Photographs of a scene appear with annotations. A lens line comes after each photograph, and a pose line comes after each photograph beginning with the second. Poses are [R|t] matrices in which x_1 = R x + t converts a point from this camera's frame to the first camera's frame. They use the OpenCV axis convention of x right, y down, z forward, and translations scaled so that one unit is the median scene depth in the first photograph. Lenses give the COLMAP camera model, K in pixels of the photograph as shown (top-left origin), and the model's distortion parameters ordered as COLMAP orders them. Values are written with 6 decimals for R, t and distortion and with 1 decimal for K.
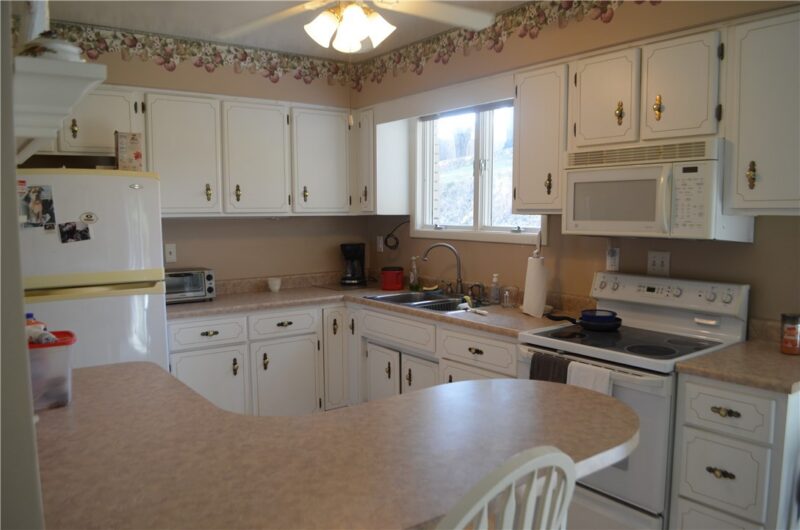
lens RADIAL K [[647.2, 0, 397.9], [0, 647.2, 267.7], [0, 0, 1]] dist [-0.063423, -0.009876]
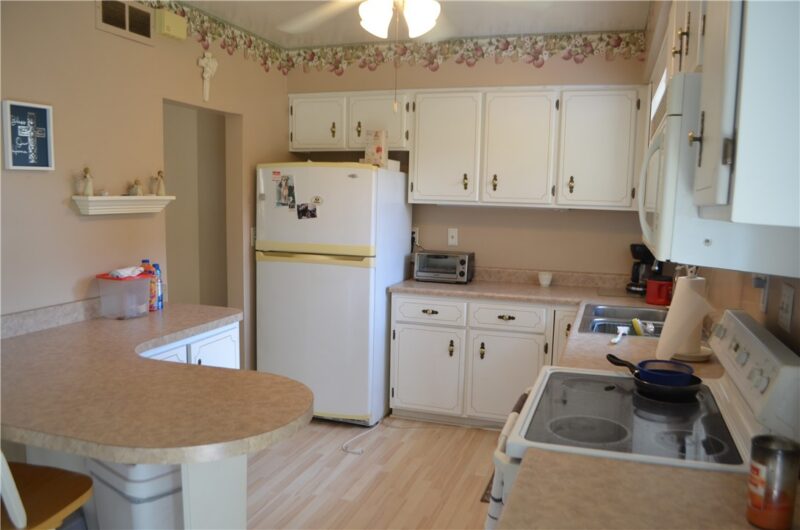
lens RADIAL K [[609.0, 0, 408.4], [0, 609.0, 277.6], [0, 0, 1]] dist [-0.086020, 0.015146]
pose [[0.575414, 0.123076, -0.808549, 0.479857], [-0.099216, 0.991815, 0.080364, -0.032289], [0.811822, 0.033978, 0.582916, 0.349921]]
